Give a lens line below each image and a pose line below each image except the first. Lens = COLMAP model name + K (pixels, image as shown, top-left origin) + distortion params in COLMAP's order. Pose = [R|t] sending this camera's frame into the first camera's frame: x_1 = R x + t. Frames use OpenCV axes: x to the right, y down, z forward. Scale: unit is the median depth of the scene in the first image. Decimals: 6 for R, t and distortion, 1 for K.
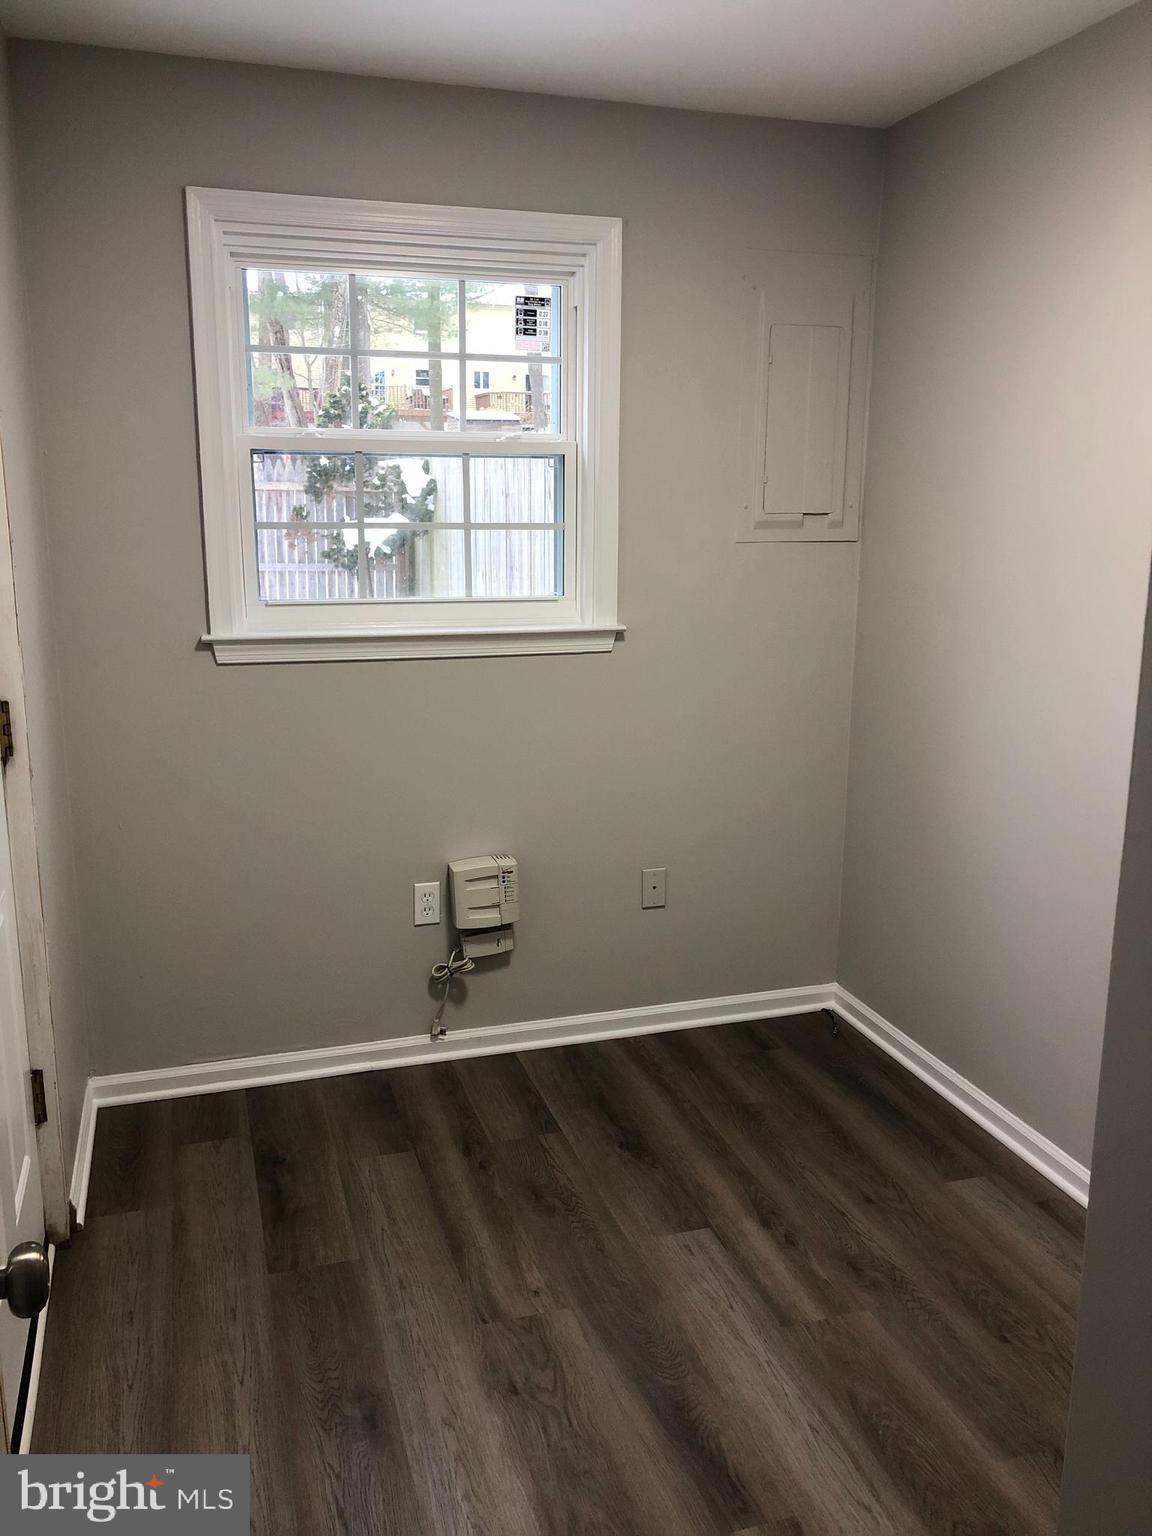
lens RADIAL K [[1253.5, 0, 576.0], [0, 1253.5, 768.0], [0, 0, 1]] dist [0.001779, 0.019267]
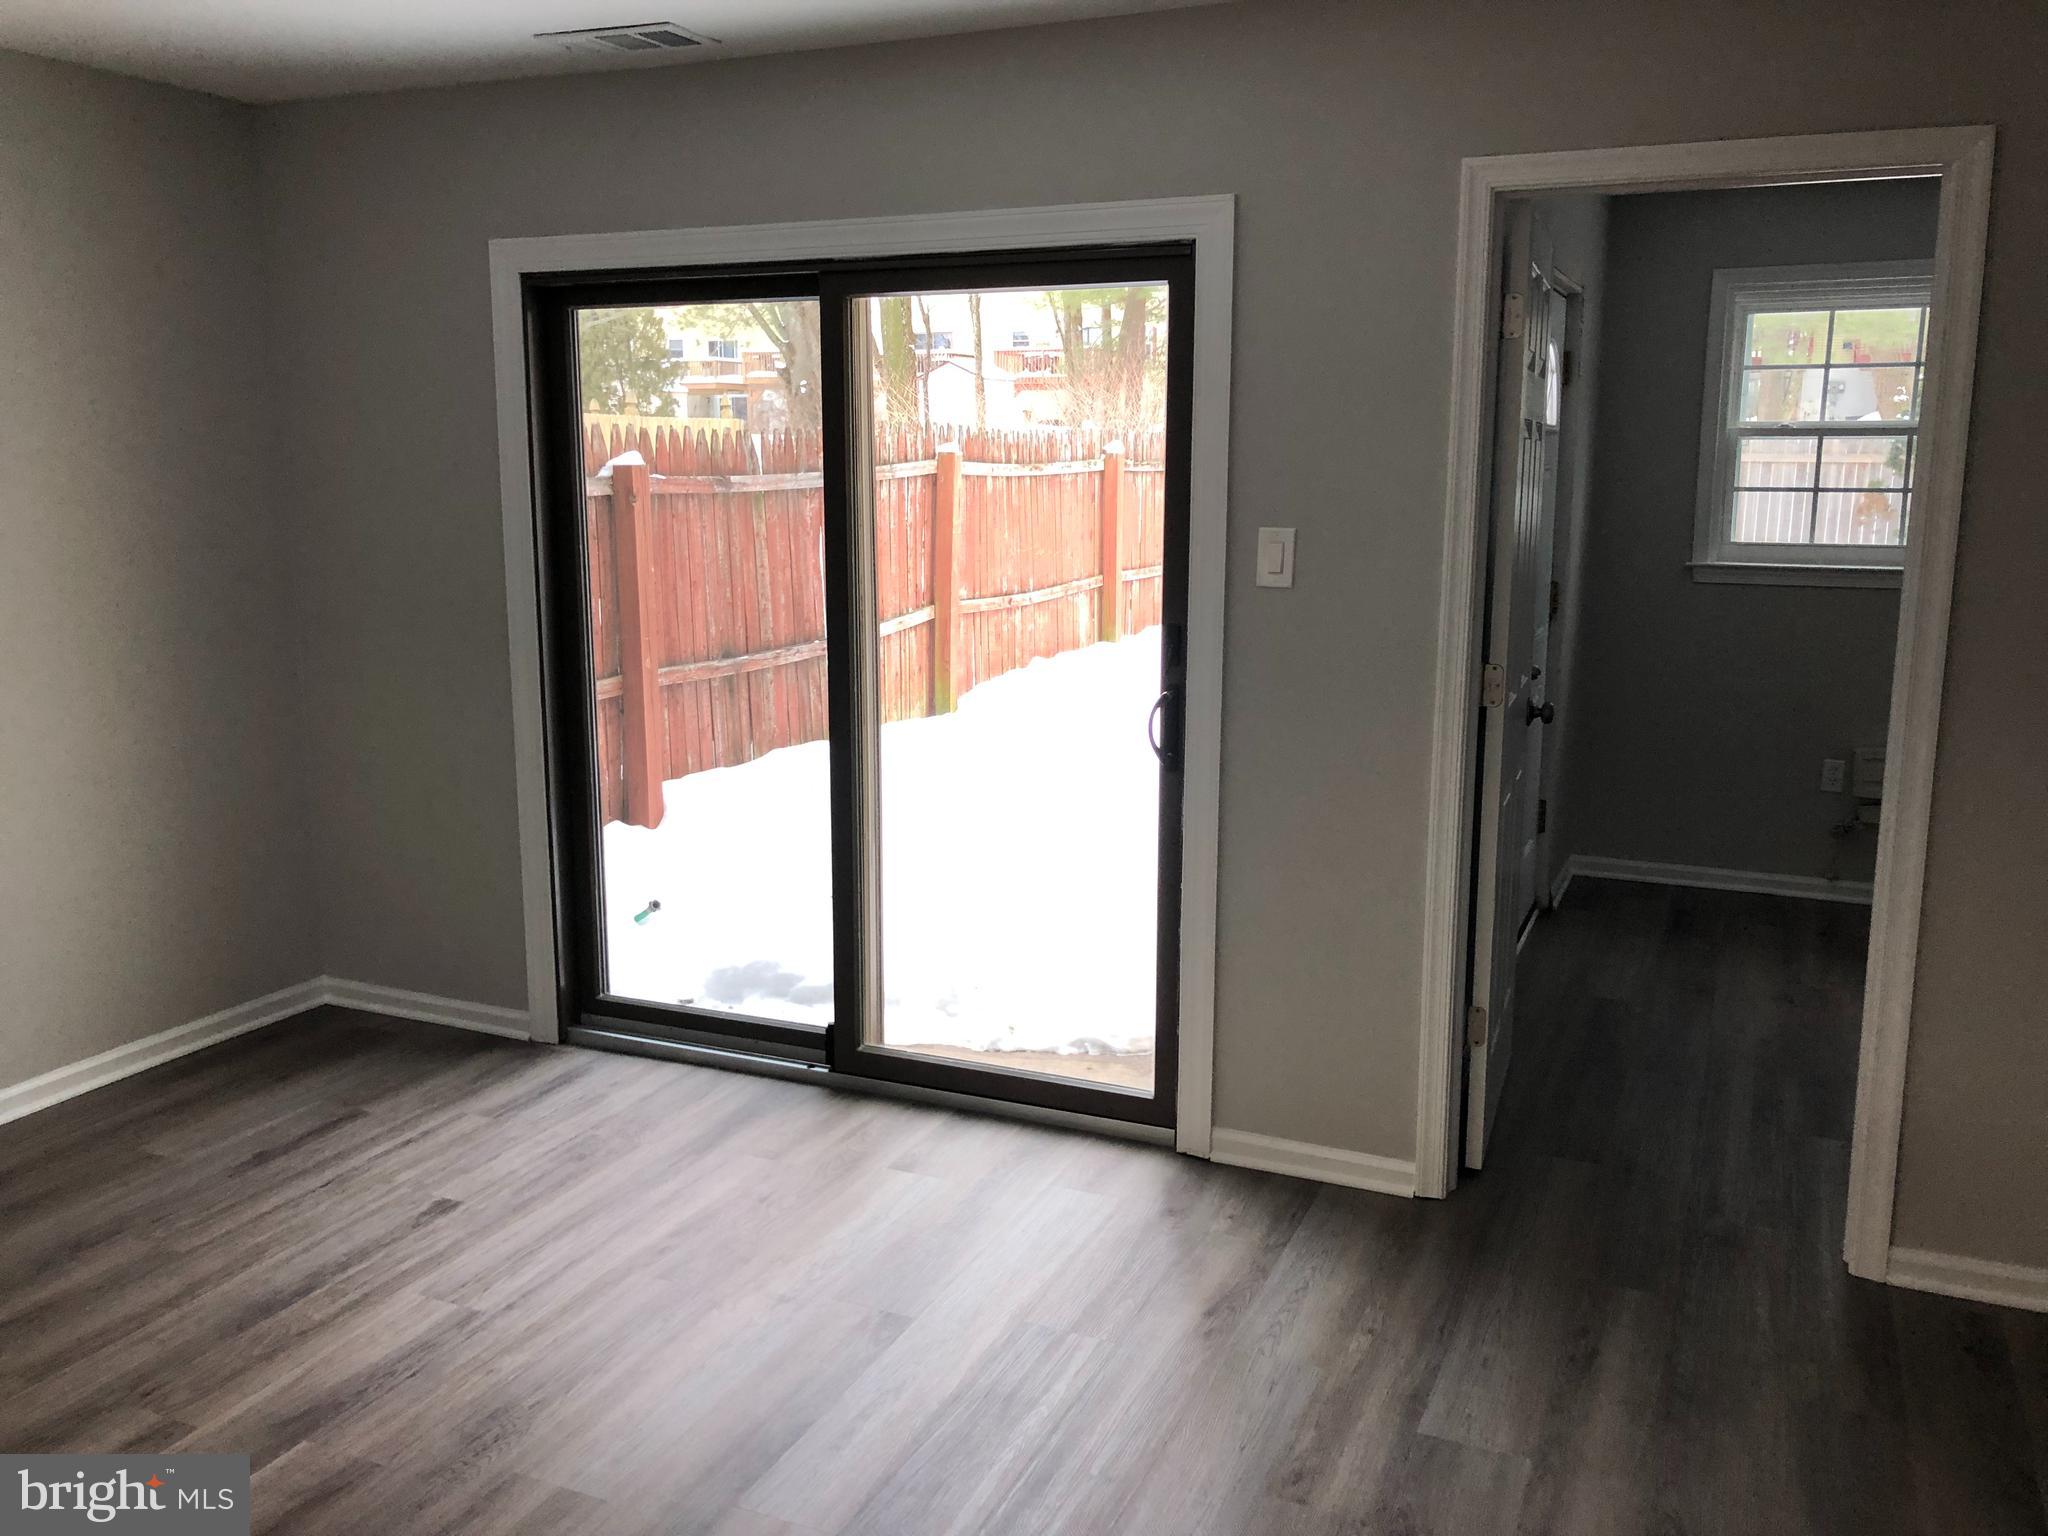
lens RADIAL K [[1686.0, 0, 1009.2], [0, 1686.0, 749.0], [0, 0, 1]] dist [0.048674, -0.071704]
pose [[0.746344, 0.111088, -0.656224, 0.501598], [-0.143745, 0.989607, 0.004039, 0.248240], [0.649852, 0.091314, 0.754556, -1.143872]]
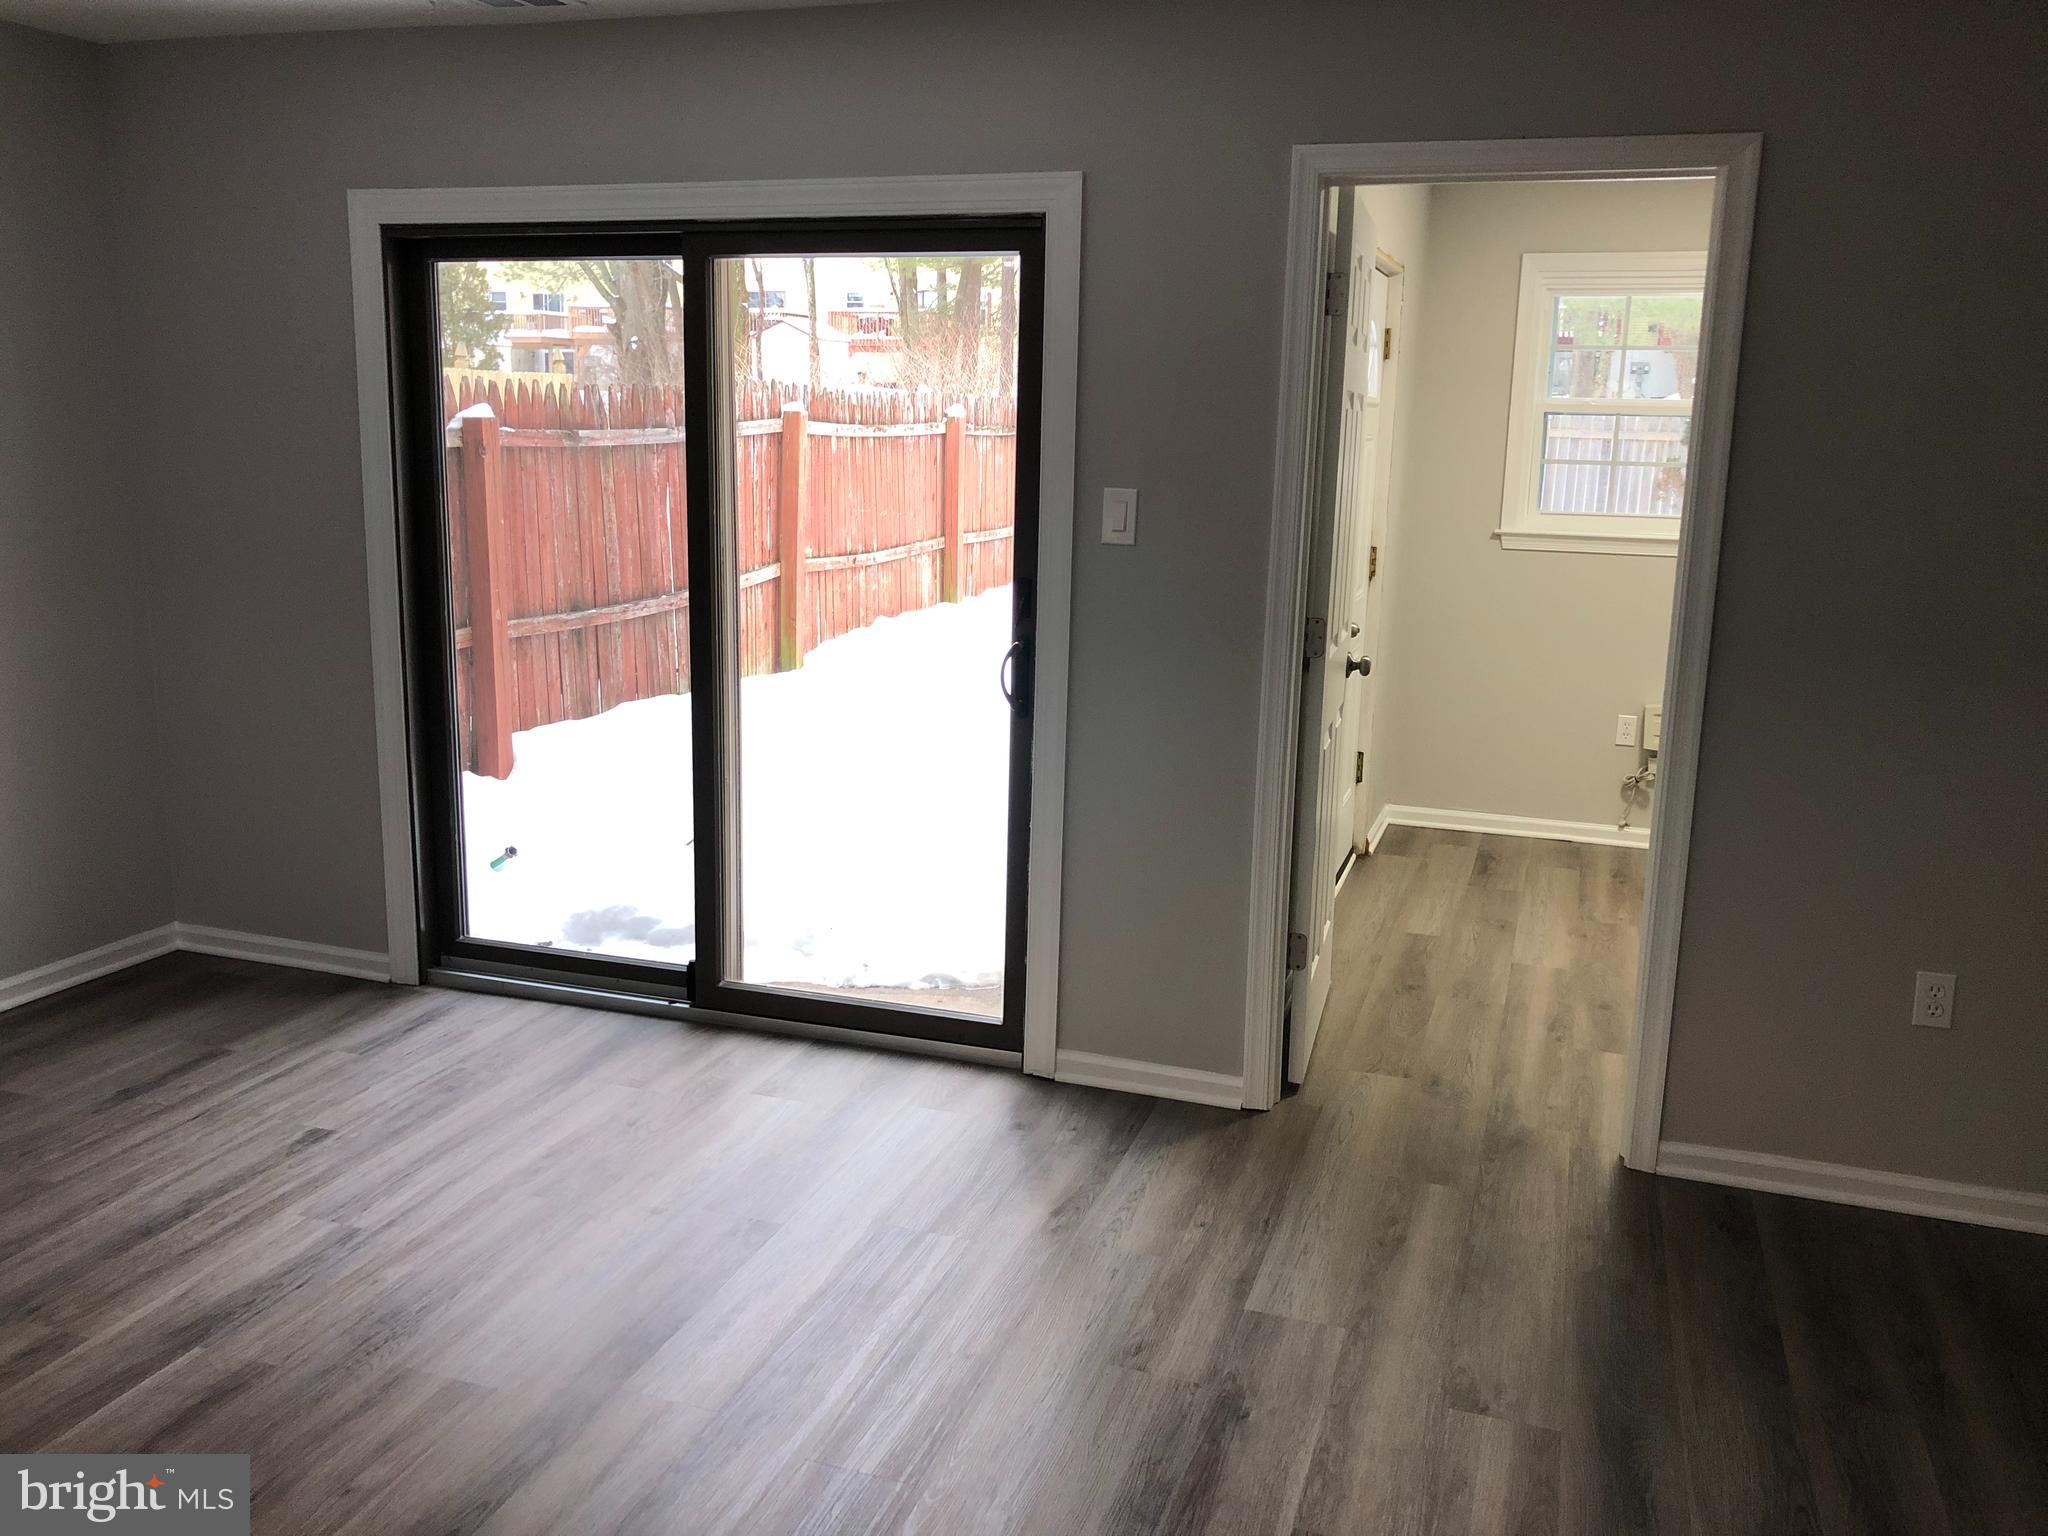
lens RADIAL K [[1686.0, 0, 1009.2], [0, 1686.0, 749.0], [0, 0, 1]] dist [0.048674, -0.071704]
pose [[0.806521, 0.125009, -0.577838, 0.535920], [-0.146062, 0.989224, 0.010142, 0.266096], [0.572878, 0.076220, 0.816089, -1.207925]]
